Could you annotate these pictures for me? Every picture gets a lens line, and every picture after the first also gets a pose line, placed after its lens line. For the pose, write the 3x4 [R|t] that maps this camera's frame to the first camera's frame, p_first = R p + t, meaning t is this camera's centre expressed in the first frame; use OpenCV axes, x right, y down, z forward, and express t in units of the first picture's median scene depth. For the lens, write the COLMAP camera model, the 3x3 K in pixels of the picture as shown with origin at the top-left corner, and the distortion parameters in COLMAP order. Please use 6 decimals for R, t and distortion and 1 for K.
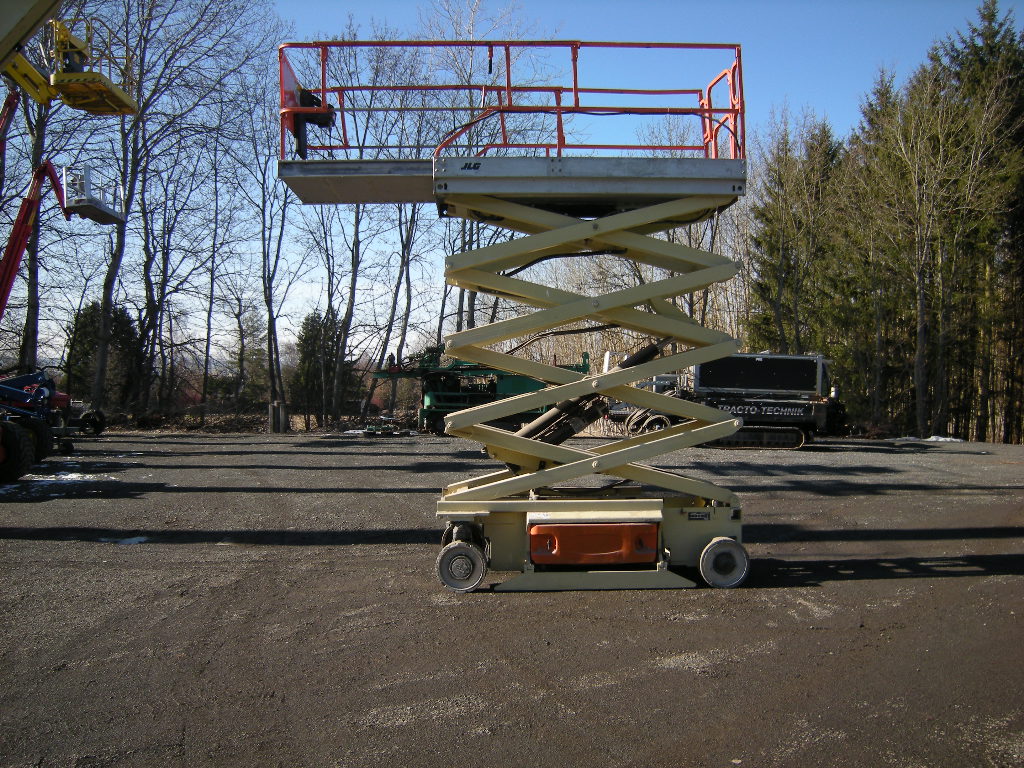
lens RADIAL K [[849.9, 0, 512.0], [0, 849.9, 384.0], [0, 0, 1]] dist [-0.125269, 0.059060]
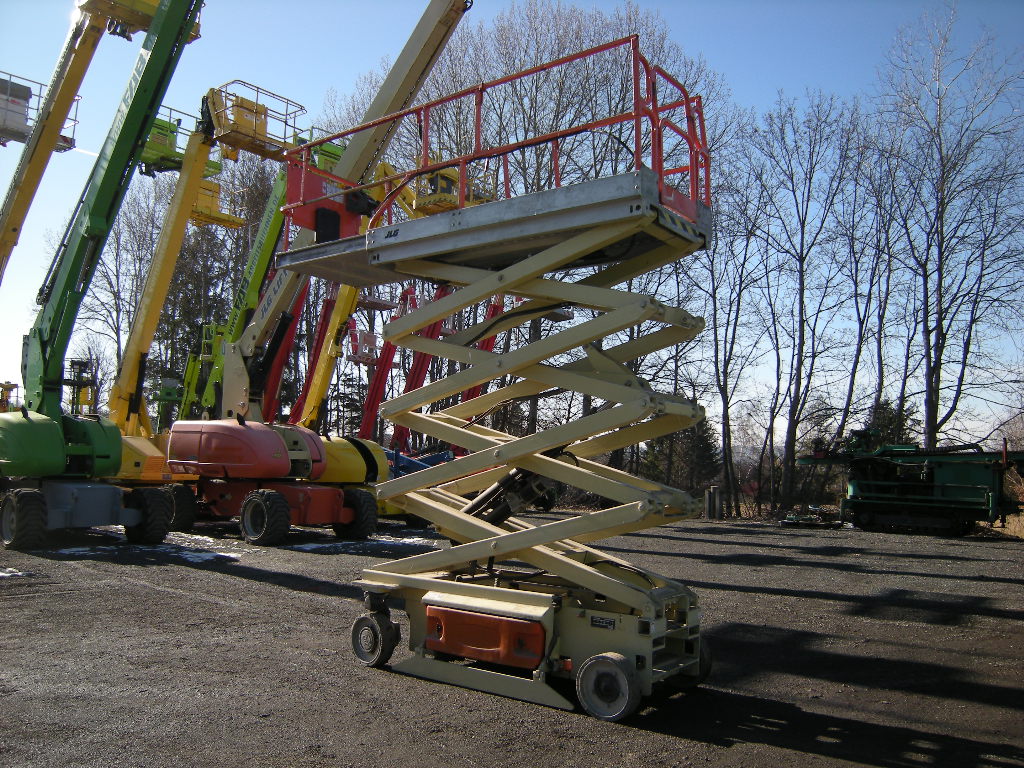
lens RADIAL K [[849.9, 0, 512.0], [0, 849.9, 384.0], [0, 0, 1]] dist [-0.125269, 0.059060]
pose [[0.777325, -0.040350, -0.627804, 0.674212], [-0.027103, 0.994867, -0.097498, 0.013488], [0.628515, 0.092803, 0.772241, 0.323543]]
